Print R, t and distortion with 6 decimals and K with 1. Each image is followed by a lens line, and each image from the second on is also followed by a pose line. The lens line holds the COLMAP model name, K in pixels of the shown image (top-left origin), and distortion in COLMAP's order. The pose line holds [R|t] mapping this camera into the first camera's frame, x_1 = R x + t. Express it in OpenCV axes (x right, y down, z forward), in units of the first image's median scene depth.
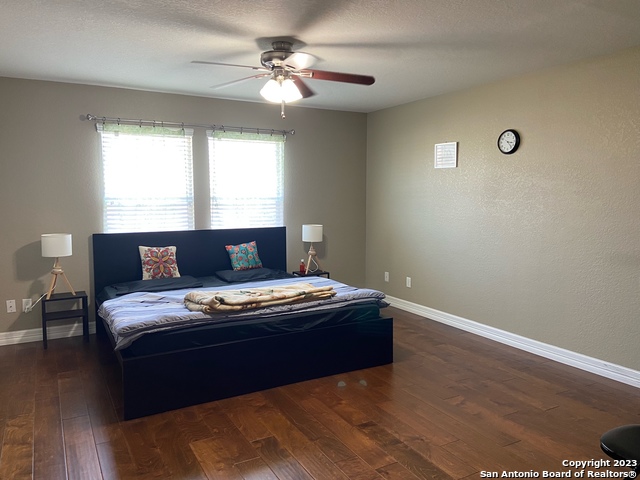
lens RADIAL K [[478.3, 0, 319.7], [0, 478.3, 232.5], [0, 0, 1]] dist [0.116793, -0.134347]
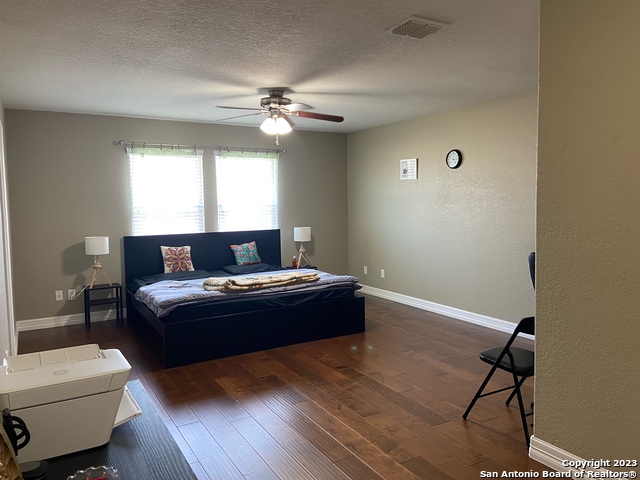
lens RADIAL K [[478.3, 0, 319.7], [0, 478.3, 232.5], [0, 0, 1]] dist [0.116793, -0.134347]
pose [[0.999787, -0.014501, 0.014655, 0.013933], [0.014717, 0.999783, -0.014736, 0.020237], [-0.014438, 0.014949, 0.999784, -0.263945]]
